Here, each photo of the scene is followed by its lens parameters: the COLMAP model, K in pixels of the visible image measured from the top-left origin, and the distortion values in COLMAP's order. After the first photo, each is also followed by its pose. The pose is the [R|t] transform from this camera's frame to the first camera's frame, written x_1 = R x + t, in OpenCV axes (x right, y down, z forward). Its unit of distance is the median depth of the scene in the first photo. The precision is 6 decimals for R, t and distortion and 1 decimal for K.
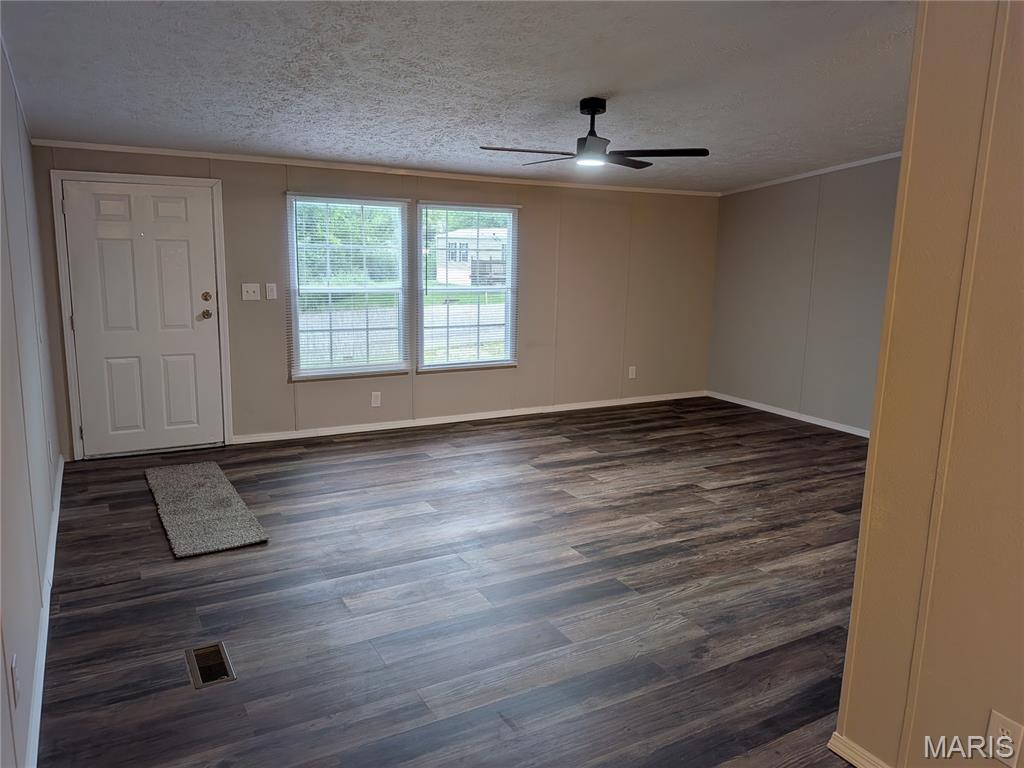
lens RADIAL K [[736.3, 0, 511.3], [0, 736.3, 364.4], [0, 0, 1]] dist [0.049065, -0.073719]
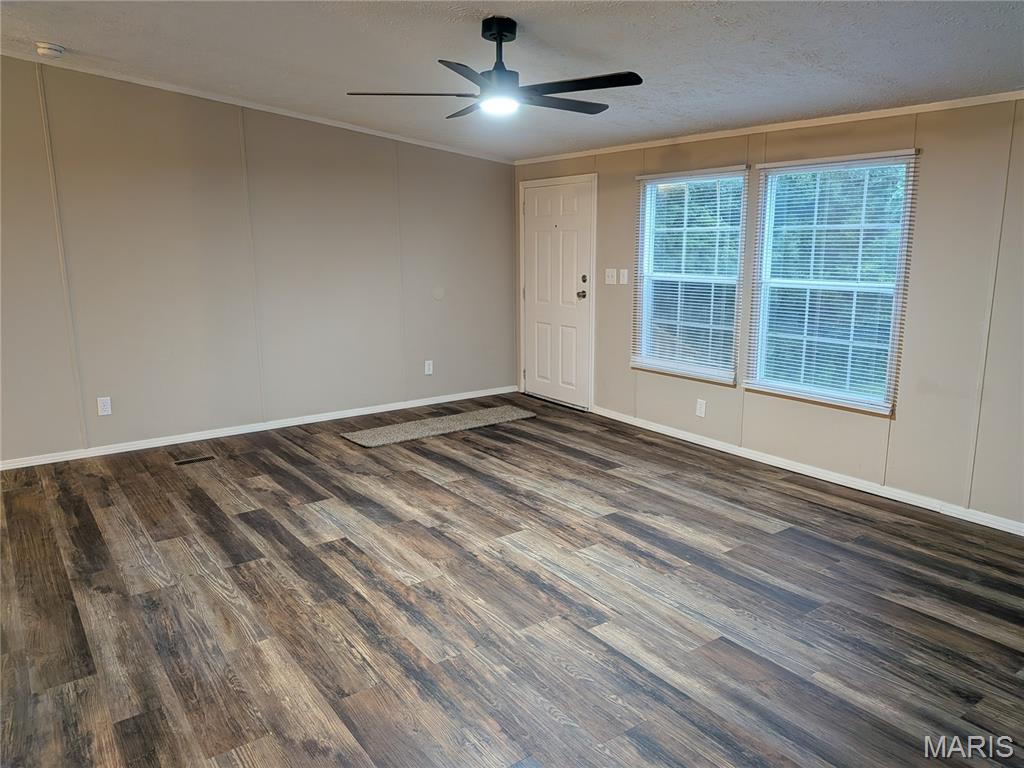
lens RADIAL K [[736.3, 0, 507.7], [0, 736.3, 381.6], [0, 0, 1]] dist [0.049065, -0.073719]
pose [[0.103889, 0.168646, -0.980186, 0.792399], [-0.151950, 0.976641, 0.151931, -0.100093], [0.982913, 0.133156, 0.127088, 0.833155]]
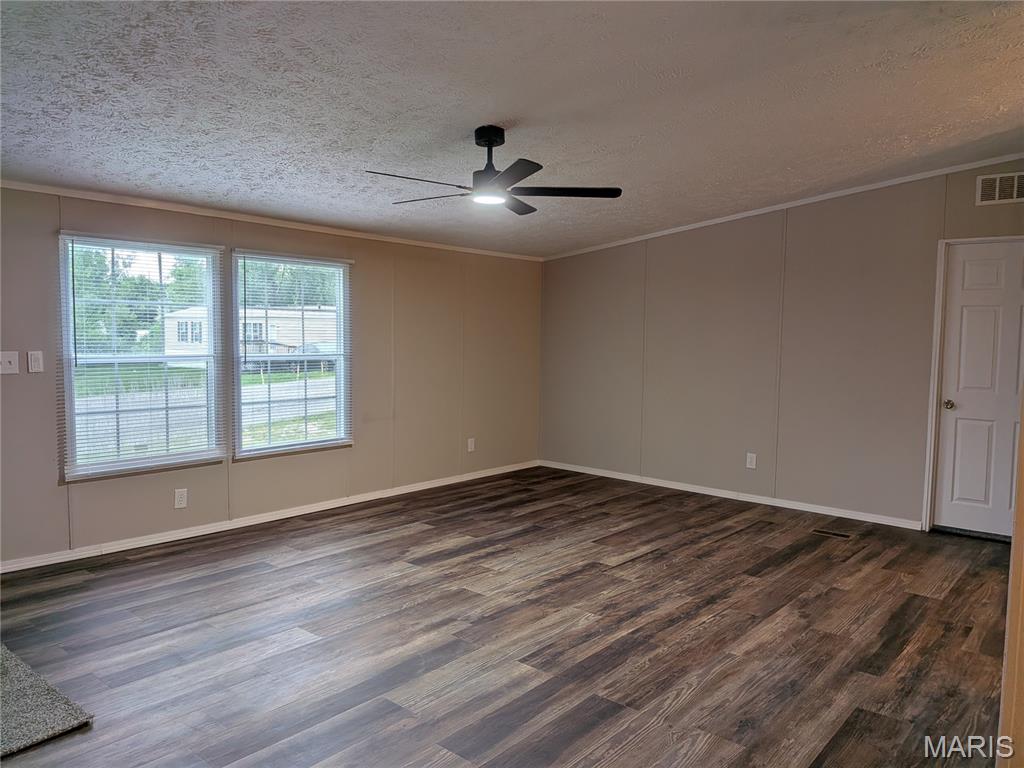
lens RADIAL K [[736.3, 0, 508.0], [0, 736.3, 377.0], [0, 0, 1]] dist [0.049065, -0.073719]
pose [[0.941299, -0.029329, 0.336297, -0.149618], [0.059741, 0.994967, -0.080444, 0.004589], [-0.332245, 0.095813, 0.938314, 0.175450]]
